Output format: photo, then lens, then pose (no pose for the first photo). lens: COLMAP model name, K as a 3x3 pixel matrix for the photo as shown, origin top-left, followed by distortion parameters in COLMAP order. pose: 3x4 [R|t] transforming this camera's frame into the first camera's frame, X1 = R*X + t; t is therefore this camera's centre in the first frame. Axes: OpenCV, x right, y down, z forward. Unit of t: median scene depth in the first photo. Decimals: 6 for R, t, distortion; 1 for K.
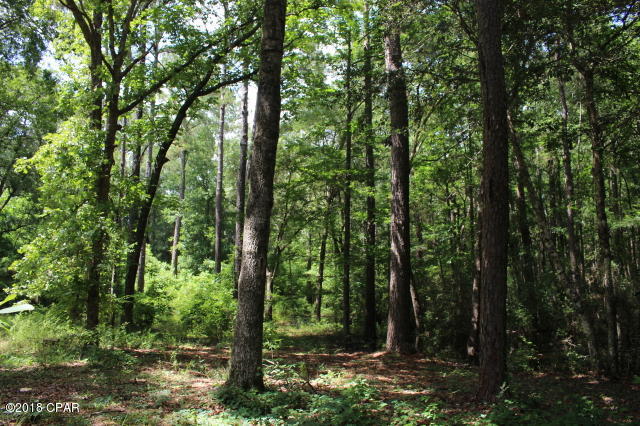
lens RADIAL K [[544.0, 0, 320.0], [0, 544.0, 213.0], [0, 0, 1]] dist [-0.061628, 0.017824]
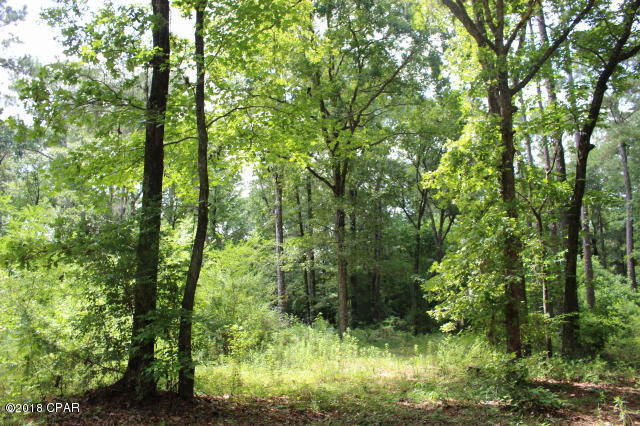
lens RADIAL K [[544.0, 0, 320.0], [0, 544.0, 213.0], [0, 0, 1]] dist [-0.061628, 0.017824]
pose [[0.696423, -0.154677, -0.700764, -0.018243], [0.127088, 0.987644, -0.091699, 0.026424], [0.706289, -0.025197, 0.707475, 0.147760]]
